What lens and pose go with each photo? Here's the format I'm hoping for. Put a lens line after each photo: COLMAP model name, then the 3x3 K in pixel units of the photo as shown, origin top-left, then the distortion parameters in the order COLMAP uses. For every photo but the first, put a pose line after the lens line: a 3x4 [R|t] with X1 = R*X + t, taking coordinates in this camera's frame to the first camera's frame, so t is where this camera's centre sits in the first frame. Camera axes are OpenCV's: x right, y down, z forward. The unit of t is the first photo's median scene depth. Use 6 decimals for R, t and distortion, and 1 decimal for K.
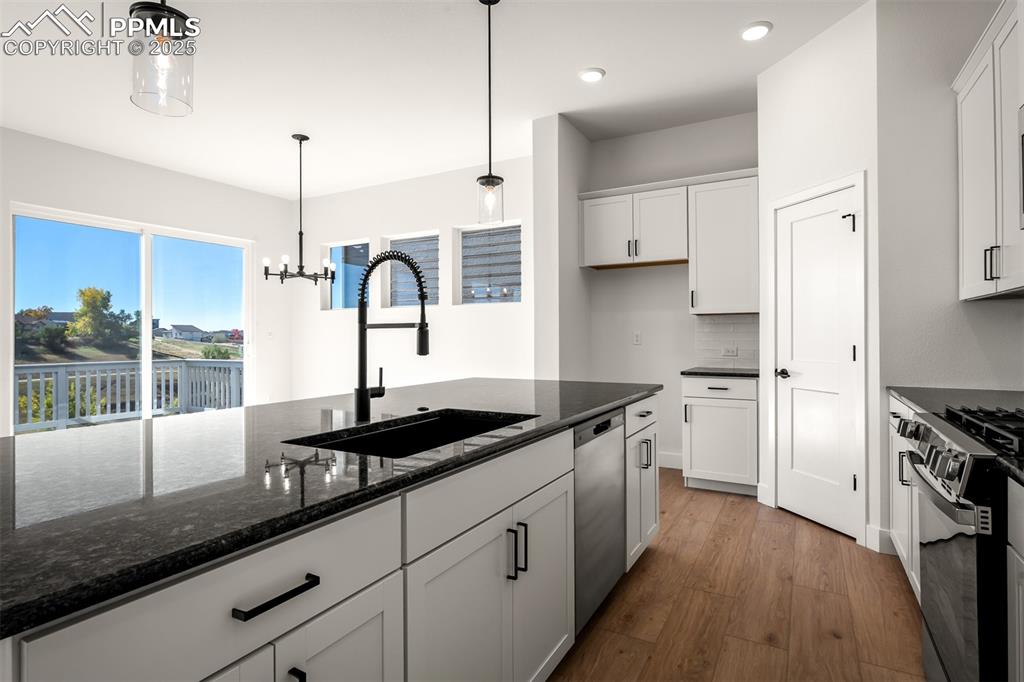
lens RADIAL K [[531.1, 0, 507.5], [0, 531.1, 326.0], [0, 0, 1]] dist [-0.000990, 0.001412]
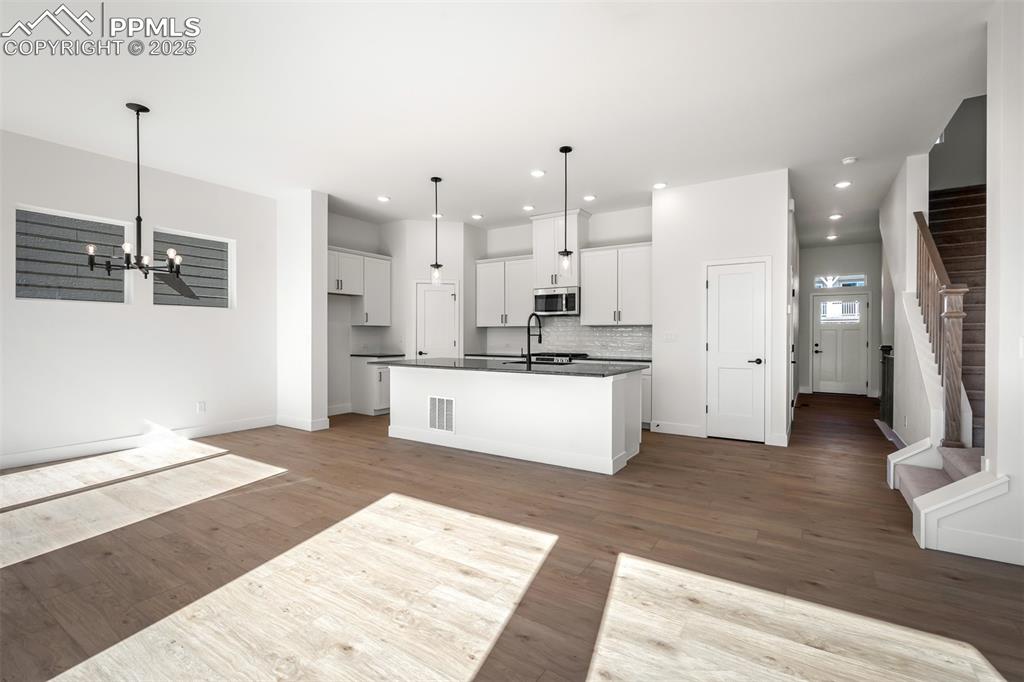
lens RADIAL K [[476.0, 0, 510.5], [0, 476.0, 333.7], [0, 0, 1]] dist [-0.007914, 0.003255]
pose [[0.050093, 0.006878, 0.998721, -1.452216], [-0.023092, 0.999717, -0.005727, 0.005359], [-0.998478, -0.022775, 0.050238, 0.445557]]
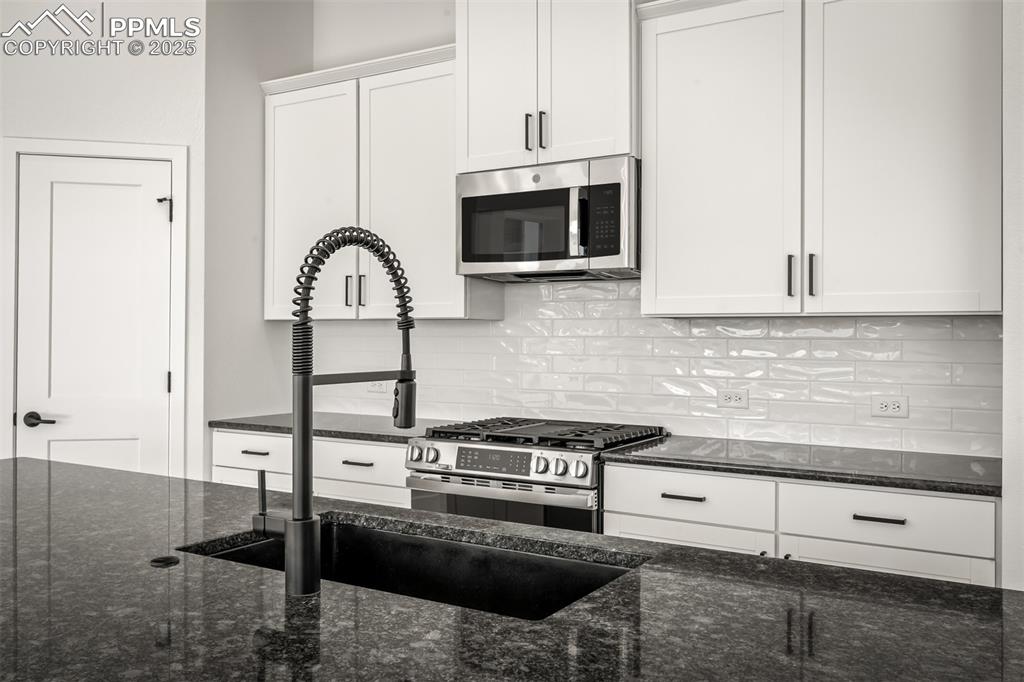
lens RADIAL K [[894.2, 0, 509.9], [0, 894.2, 326.6], [0, 0, 1]] dist [-0.014253, 0.004212]
pose [[0.025251, 0.014191, 0.999580, -0.471685], [-0.026330, 0.999562, -0.013526, -0.018036], [-0.999334, -0.025978, 0.025614, 0.372160]]
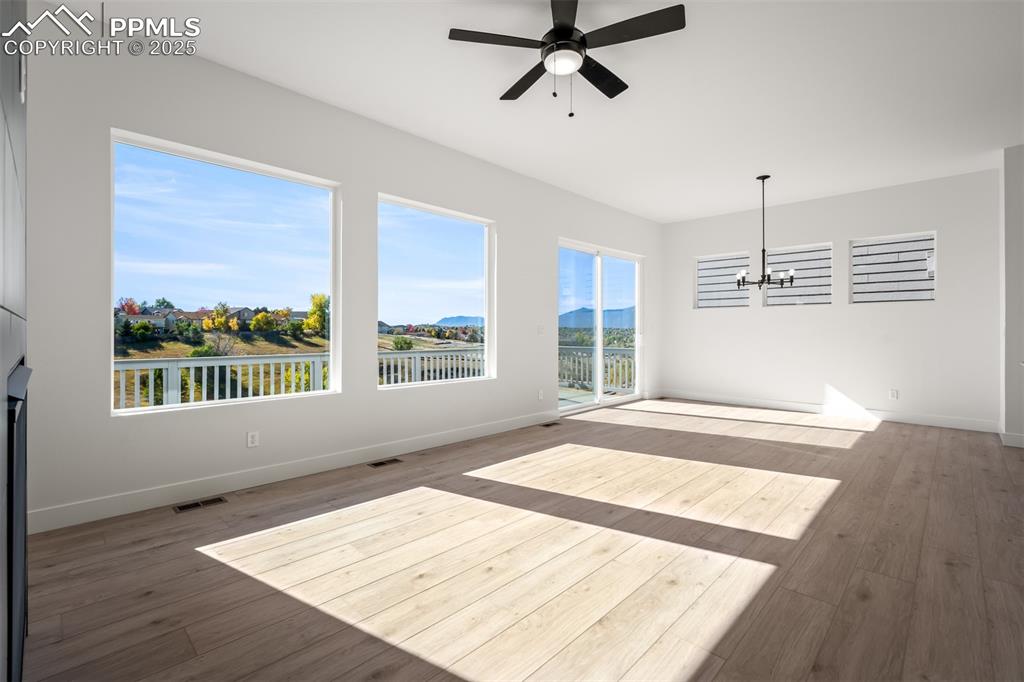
lens RADIAL K [[457.8, 0, 500.7], [0, 457.8, 333.0], [0, 0, 1]] dist [-0.005772, 0.000098]
pose [[0.965438, 0.006570, -0.260548, -0.923348], [-0.000142, 0.999695, 0.024681, 0.000256], [0.260631, -0.023791, 0.965145, -0.340850]]
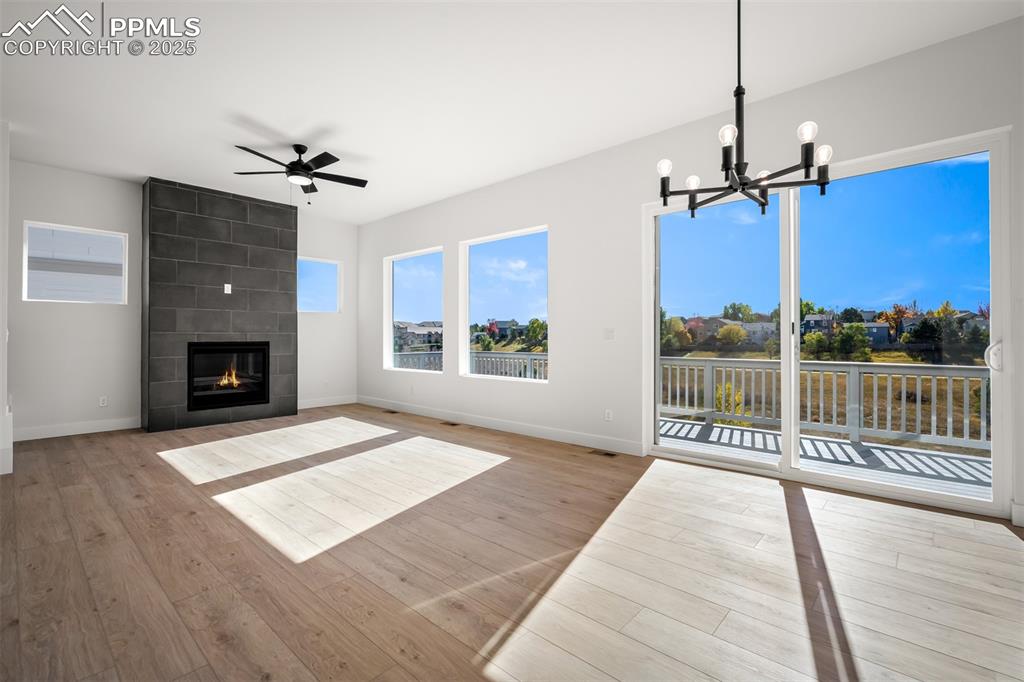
lens RADIAL K [[457.8, 0, 506.6], [0, 457.8, 332.1], [0, 0, 1]] dist [-0.005772, 0.000098]
pose [[-0.219950, -0.007485, -0.975482, 0.031705], [0.020860, 0.999706, -0.012375, 0.034385], [0.975288, -0.023071, -0.219729, 1.138429]]
